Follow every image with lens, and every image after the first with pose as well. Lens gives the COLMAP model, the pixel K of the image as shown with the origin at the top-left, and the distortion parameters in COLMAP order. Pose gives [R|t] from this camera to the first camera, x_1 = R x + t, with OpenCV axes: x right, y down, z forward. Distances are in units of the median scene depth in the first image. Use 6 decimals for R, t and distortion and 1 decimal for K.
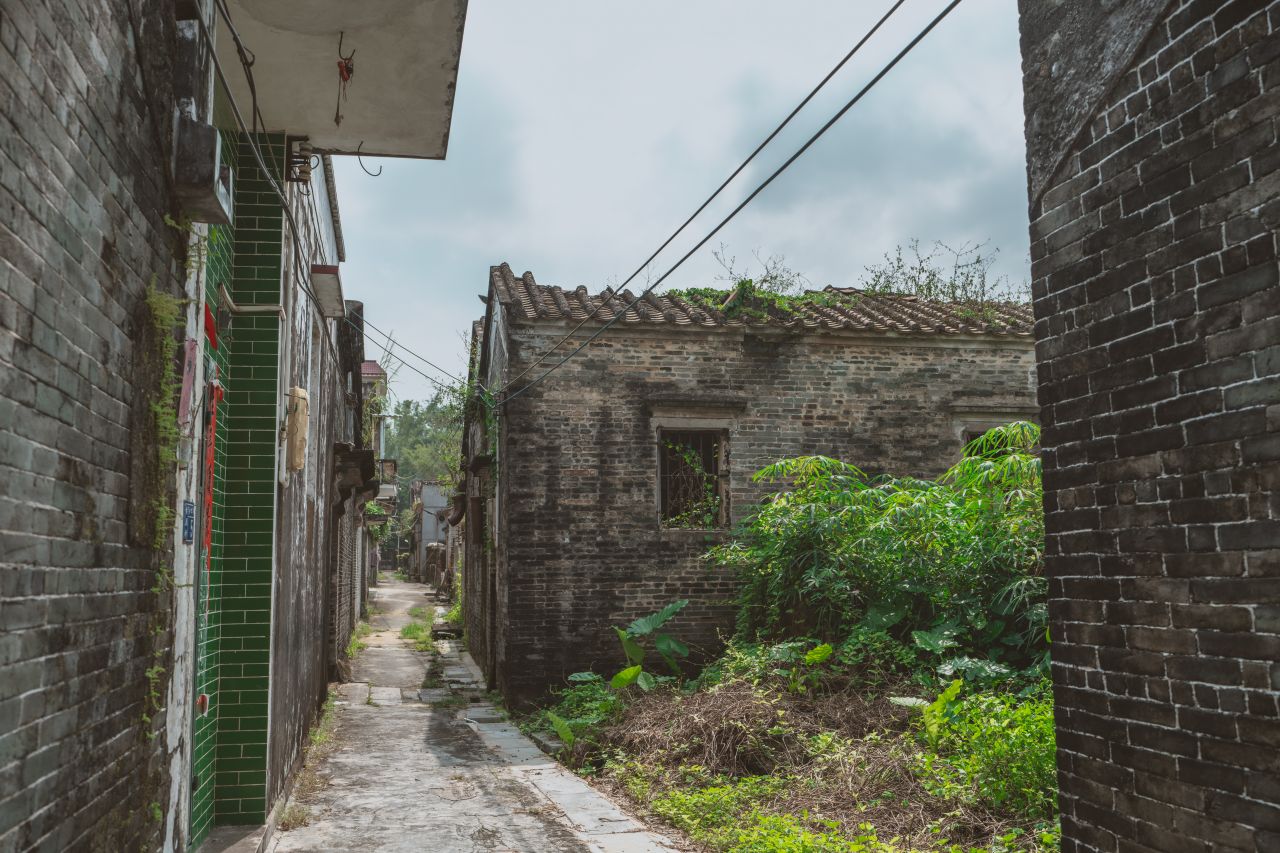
lens RADIAL K [[1236.5, 0, 640.0], [0, 1236.5, 426.5], [0, 0, 1]] dist [-0.013618, -0.007061]
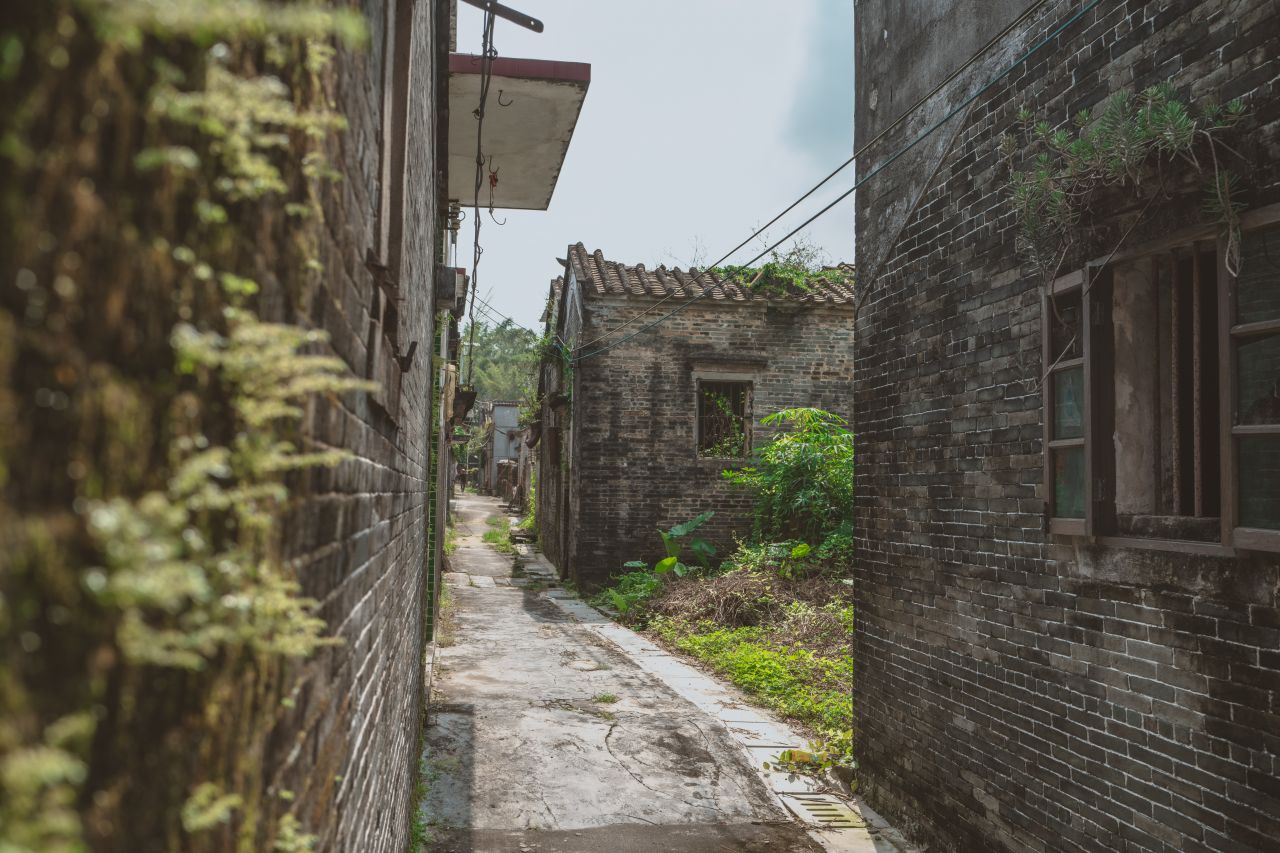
lens RADIAL K [[1236.5, 0, 640.0], [0, 1236.5, 426.5], [0, 0, 1]] dist [-0.013618, -0.007061]
pose [[0.998533, 0.021880, -0.049522, 0.019832], [-0.018605, 0.997669, 0.065655, -0.033622], [0.050843, -0.064638, 0.996613, -0.291201]]
